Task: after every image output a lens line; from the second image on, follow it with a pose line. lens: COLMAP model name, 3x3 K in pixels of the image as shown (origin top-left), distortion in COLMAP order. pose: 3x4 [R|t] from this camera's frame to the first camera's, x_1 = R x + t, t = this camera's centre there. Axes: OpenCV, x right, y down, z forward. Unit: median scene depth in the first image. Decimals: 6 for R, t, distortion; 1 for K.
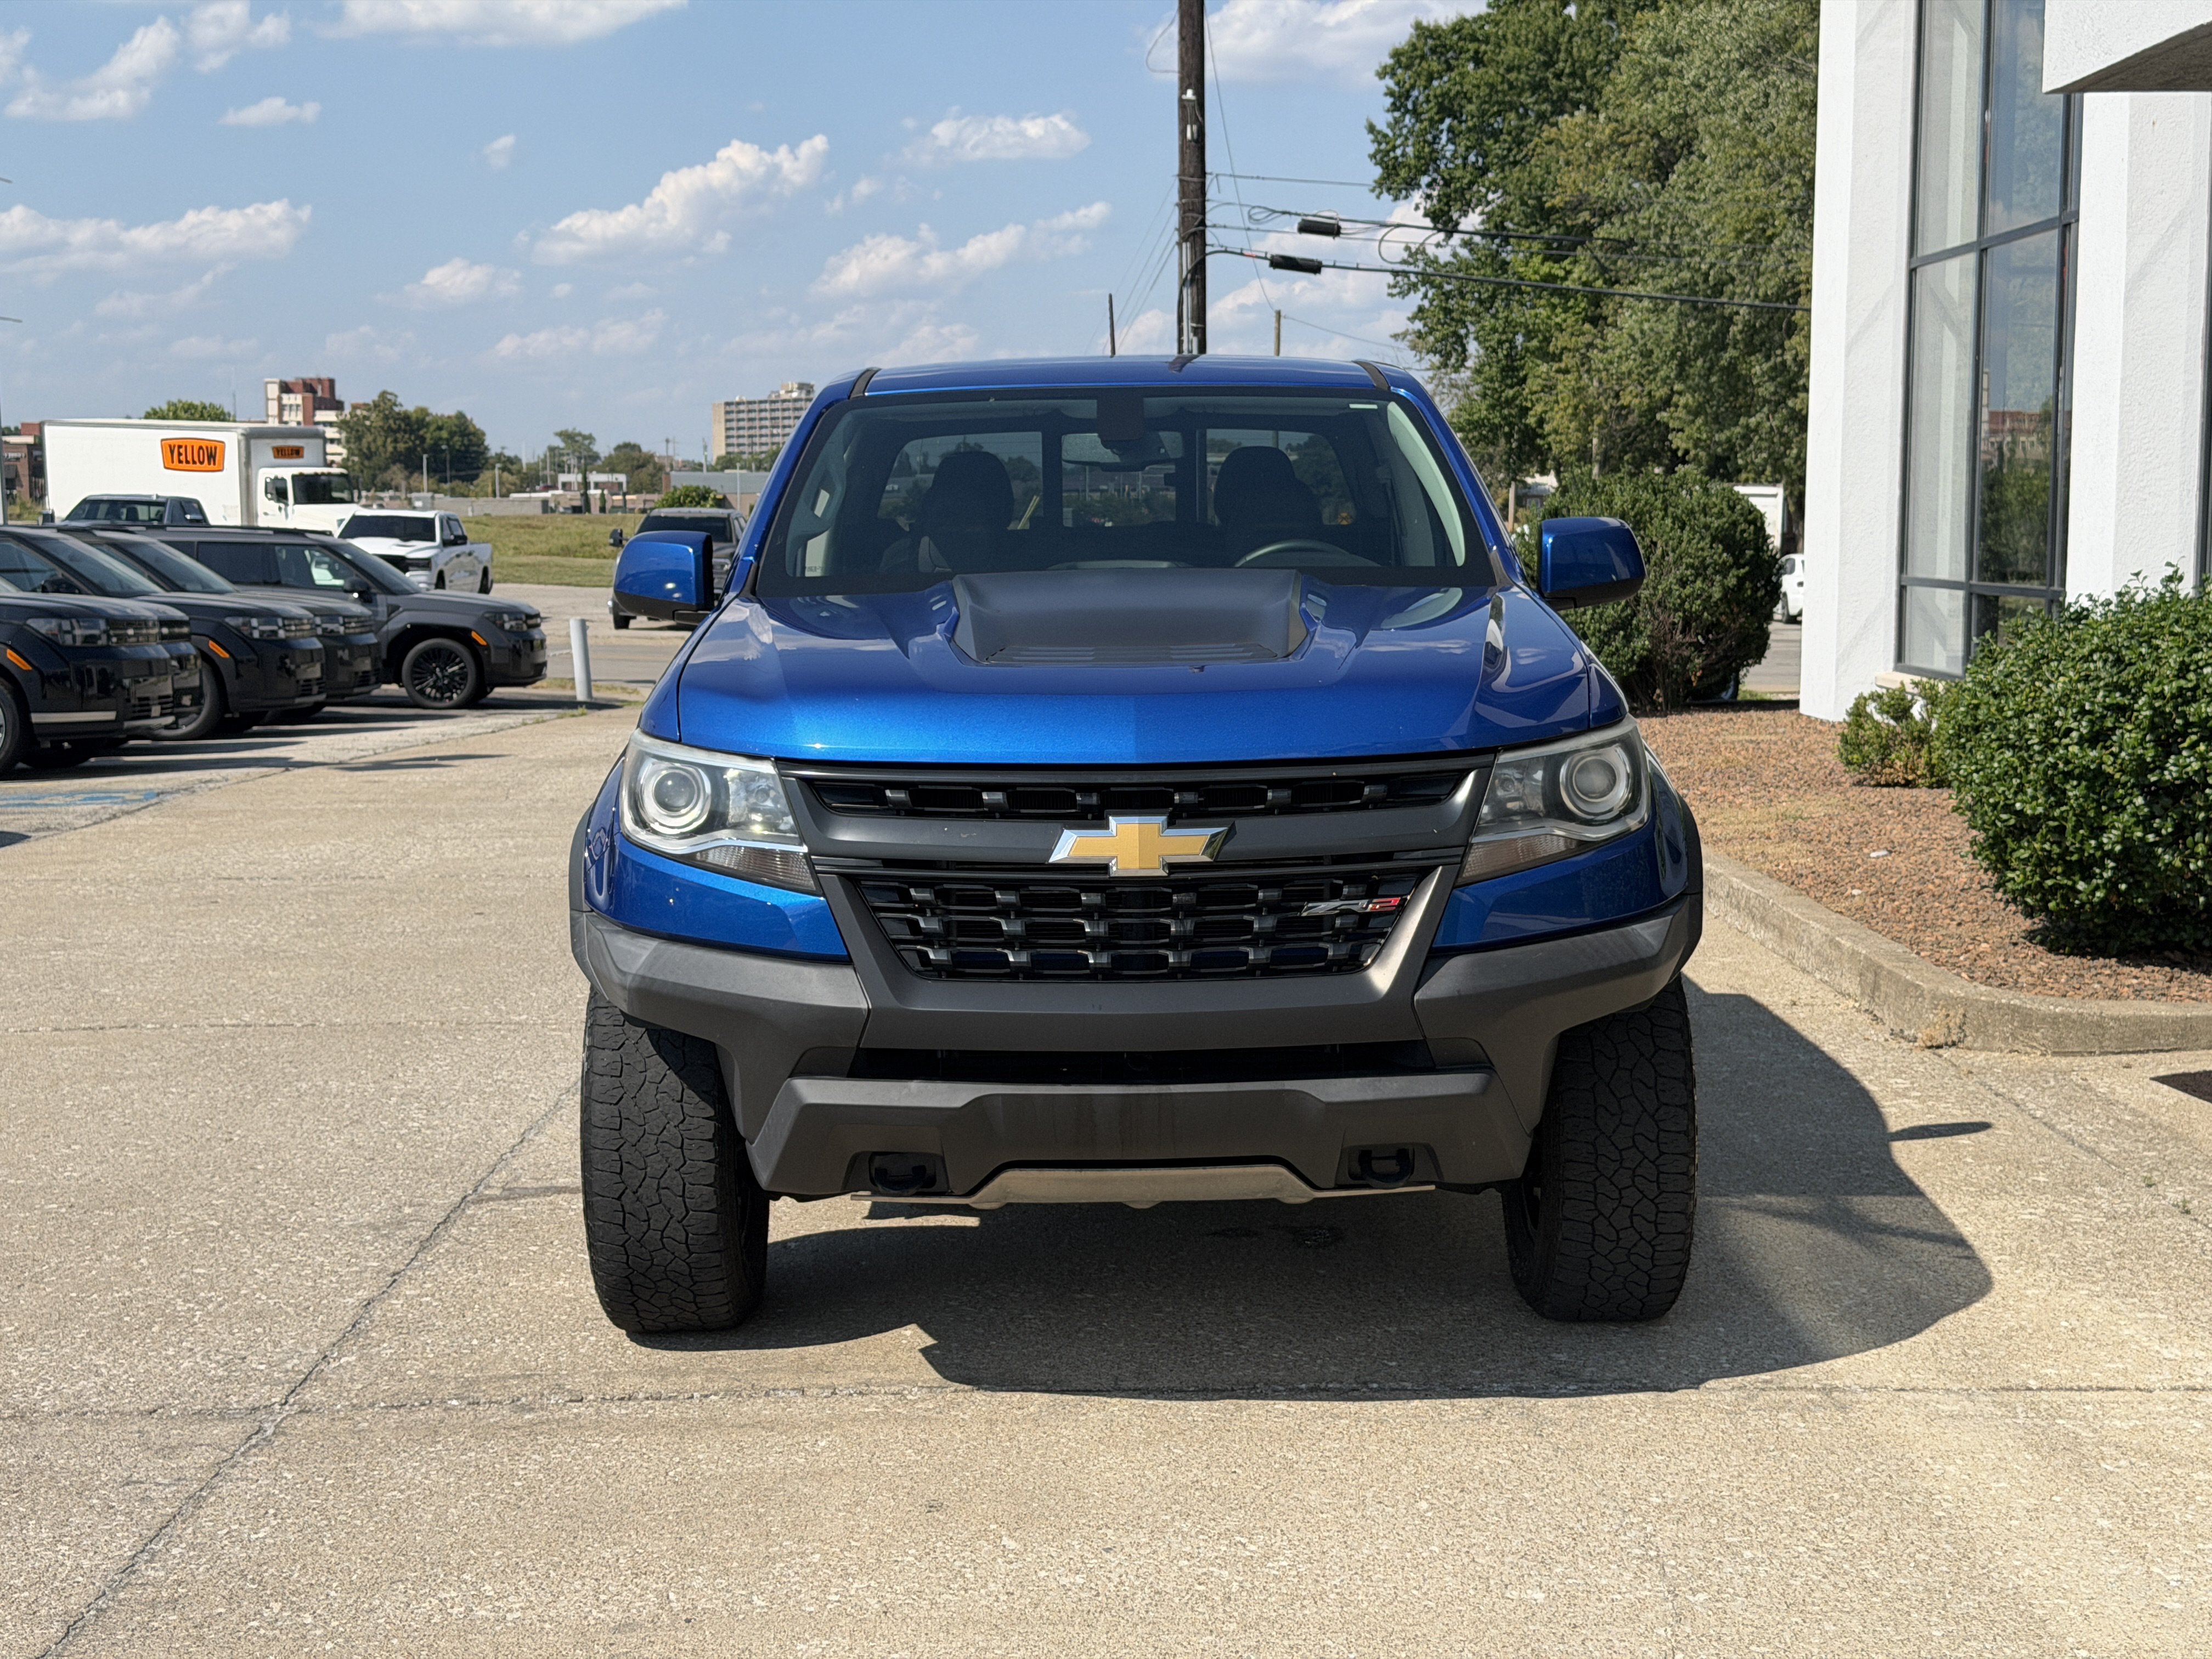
lens RADIAL K [[3065.0, 0, 1099.9], [0, 3065.0, 824.4], [0, 0, 1]] dist [0.211191, -0.510879]
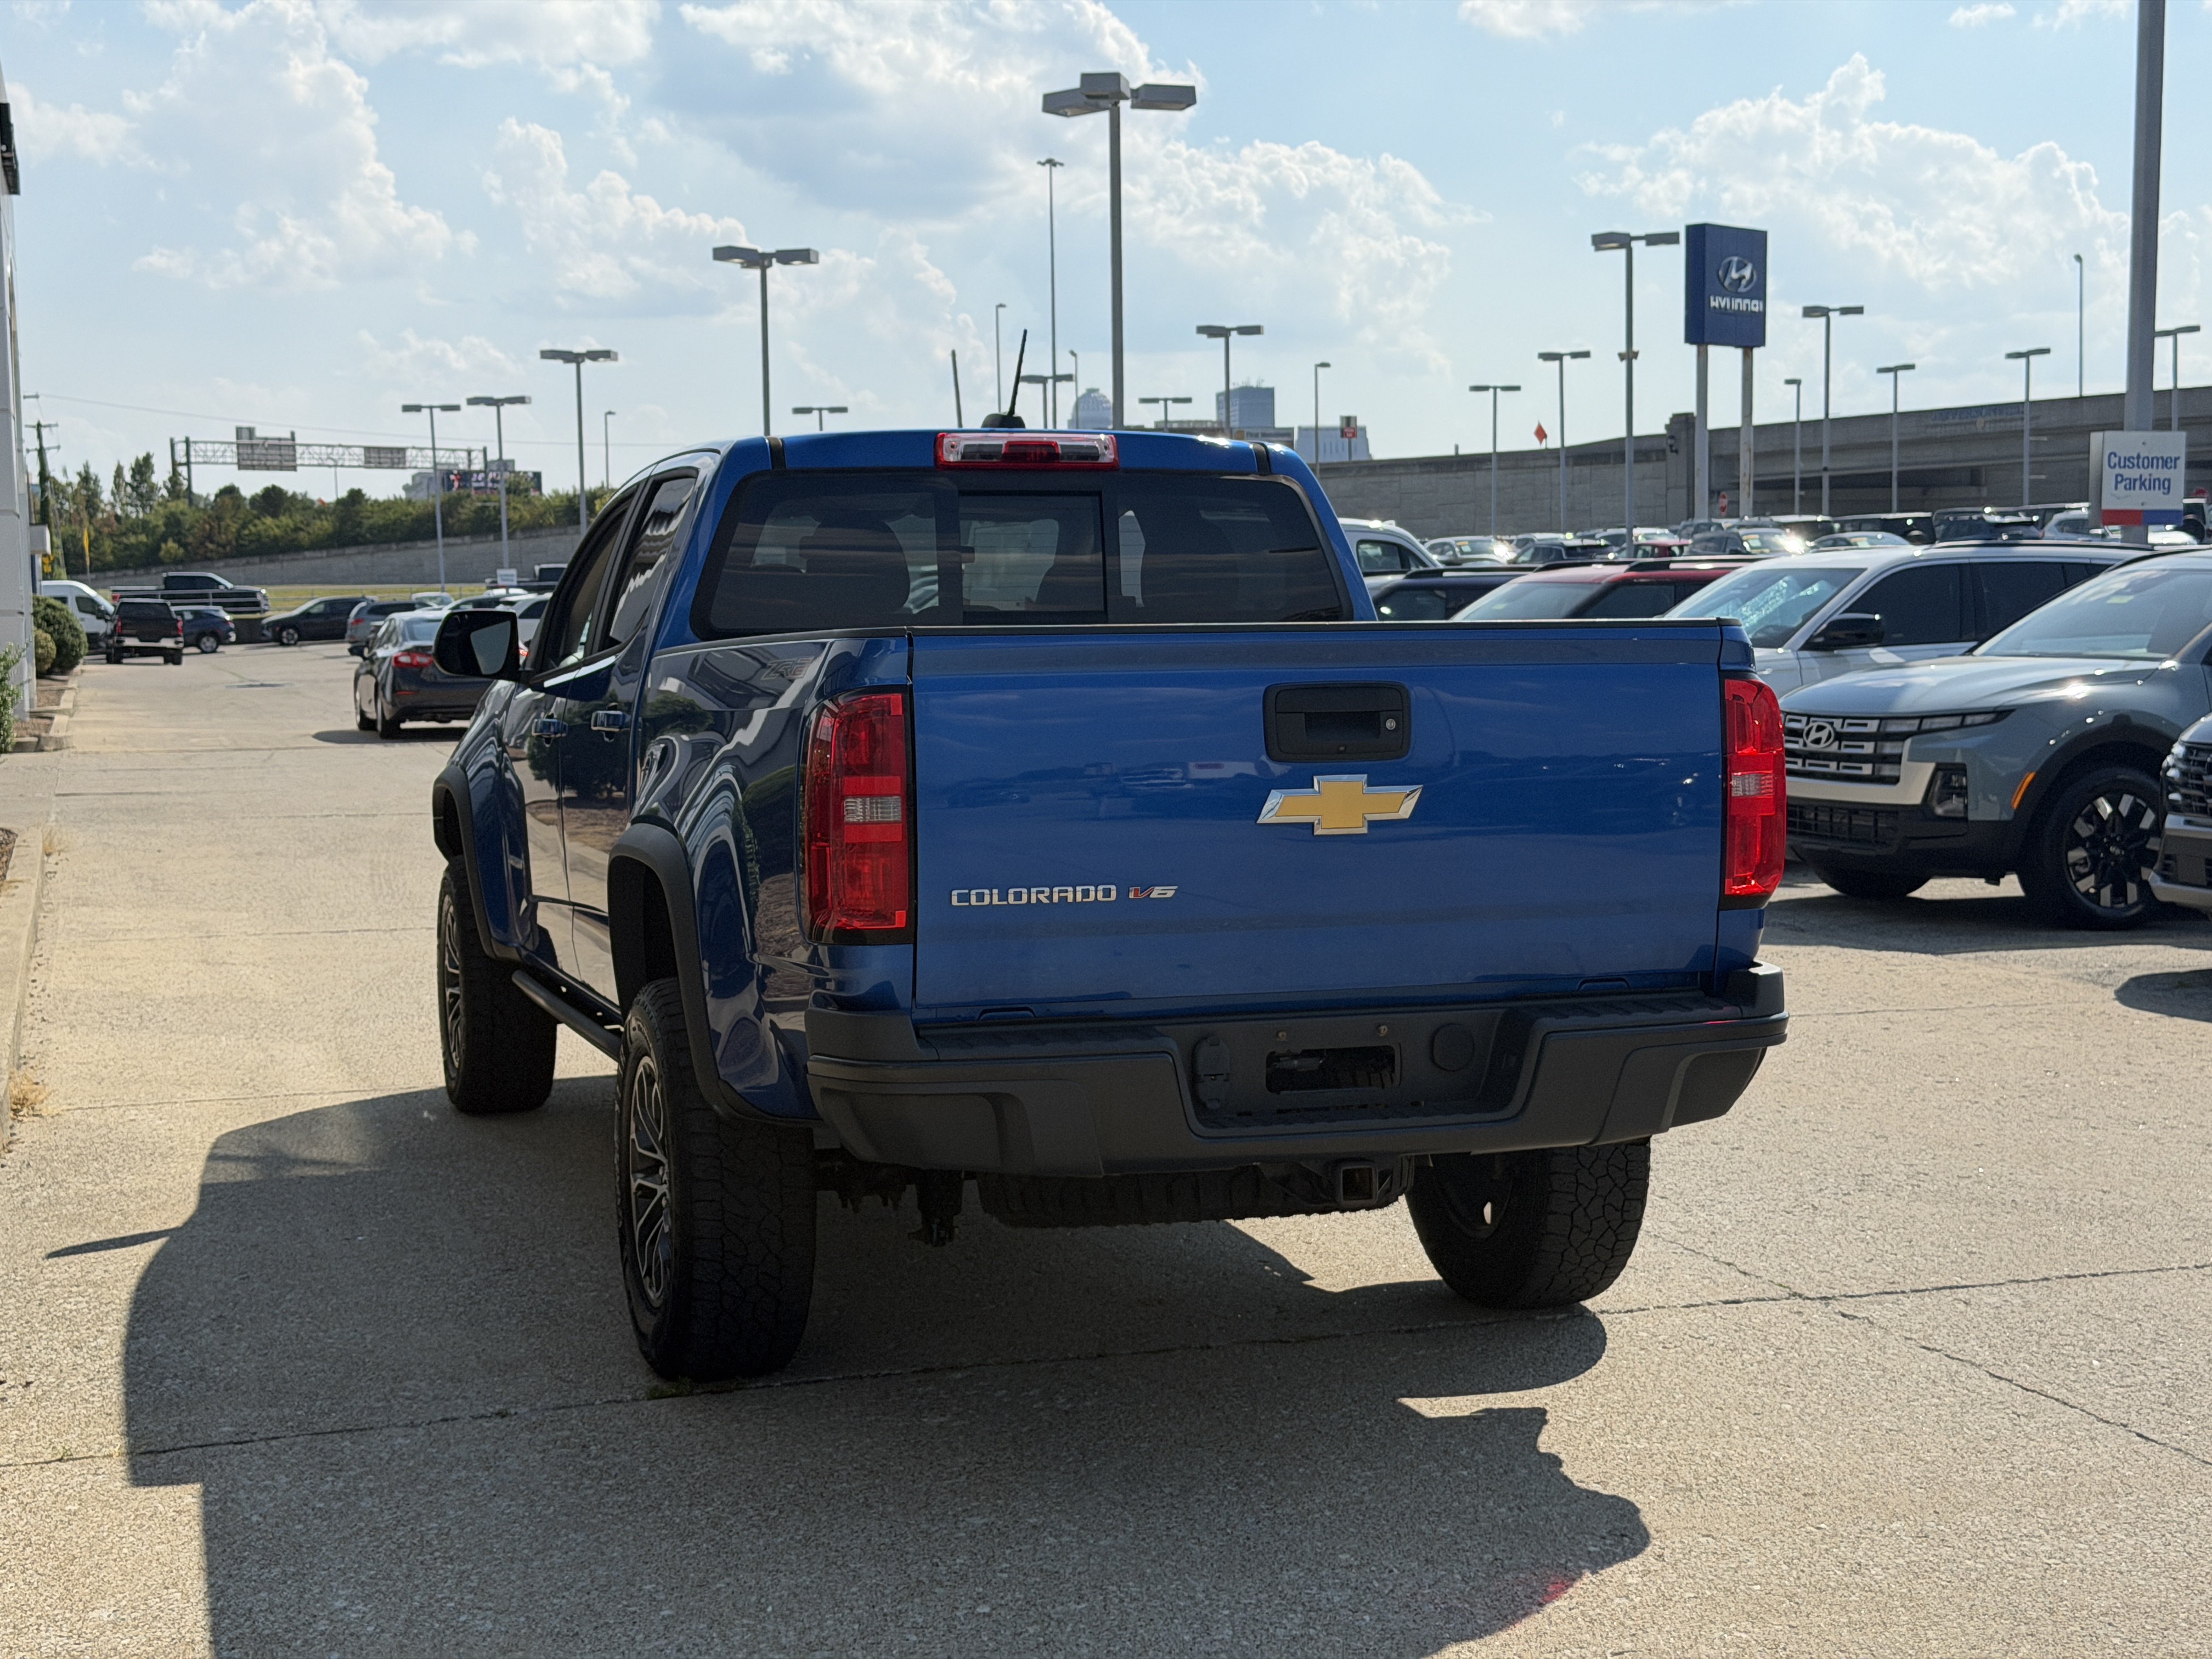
lens RADIAL K [[3065.0, 0, 1099.9], [0, 3065.0, 824.4], [0, 0, 1]] dist [0.211191, -0.510879]
pose [[-0.950547, 0.044638, -0.307356, 0.328534], [-0.008762, 0.985370, 0.170205, -0.244839], [0.310457, 0.164481, -0.936249, 2.424634]]
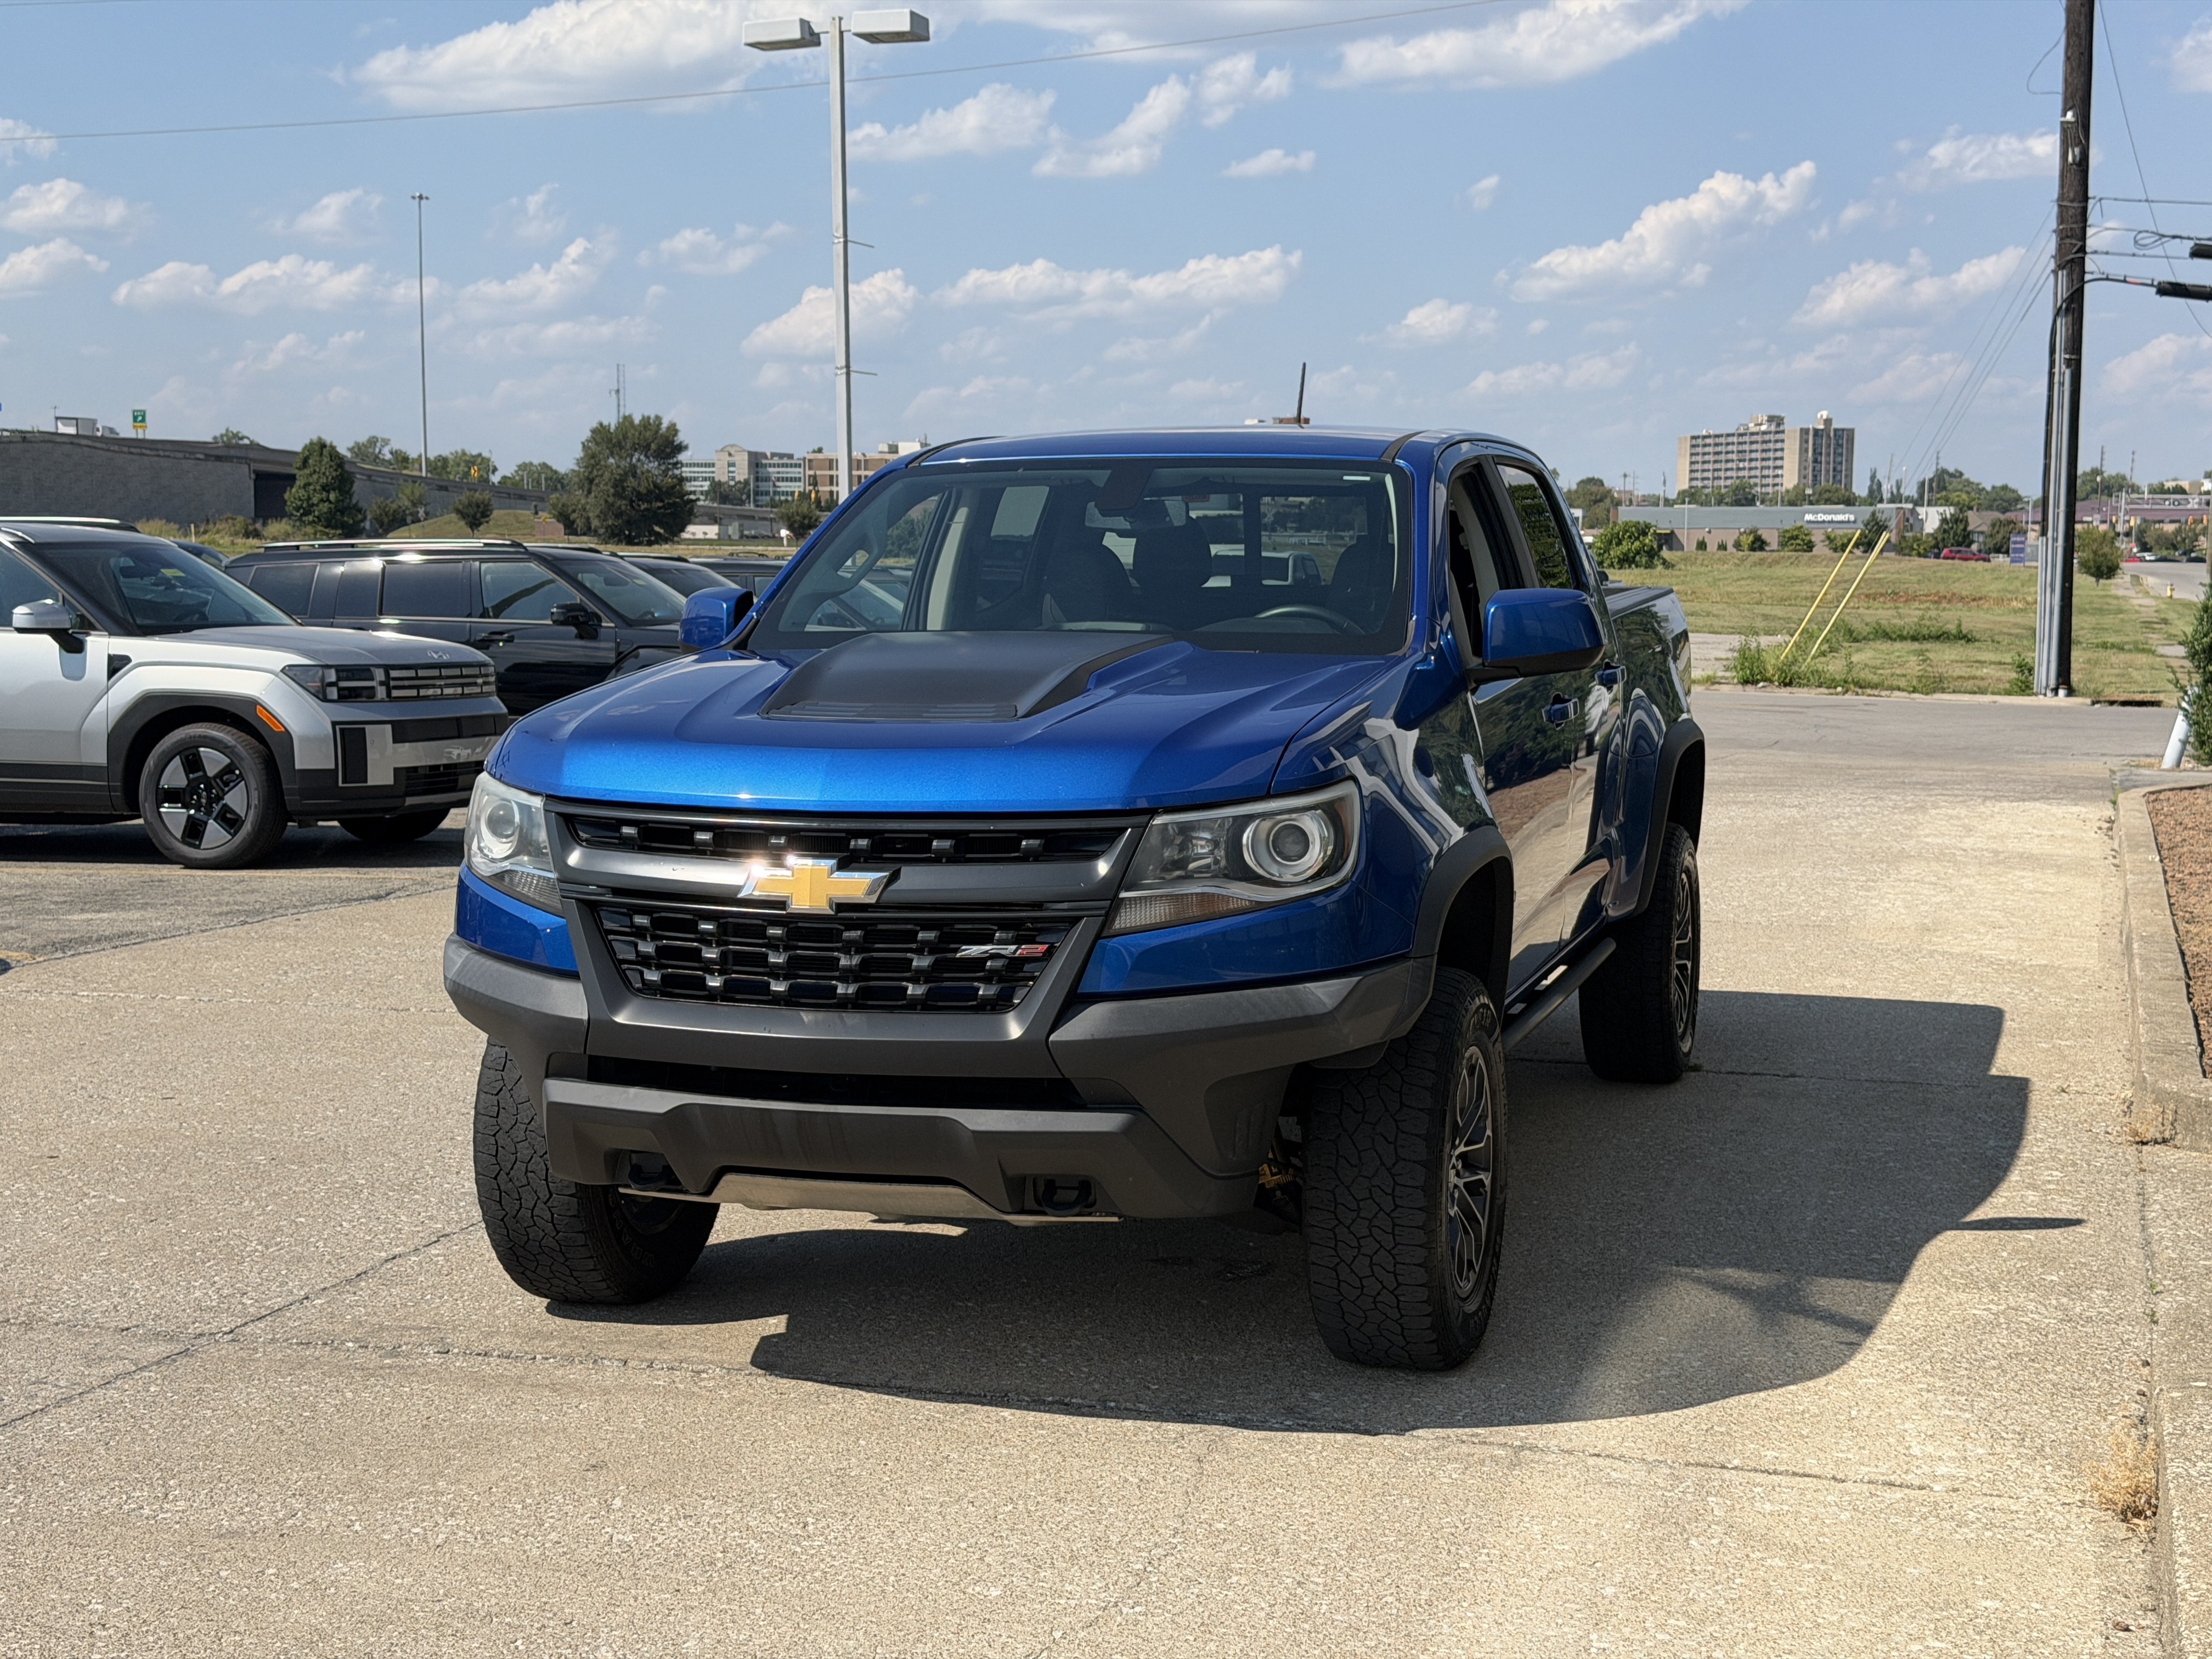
lens RADIAL K [[3065.0, 0, 1099.9], [0, 3065.0, 824.4], [0, 0, 1]] dist [0.211191, -0.510879]
pose [[0.952608, 0.038951, -0.301696, 0.348286], [-0.042263, 0.999097, -0.004456, -0.011461], [0.301250, 0.016995, 0.953394, -0.016547]]
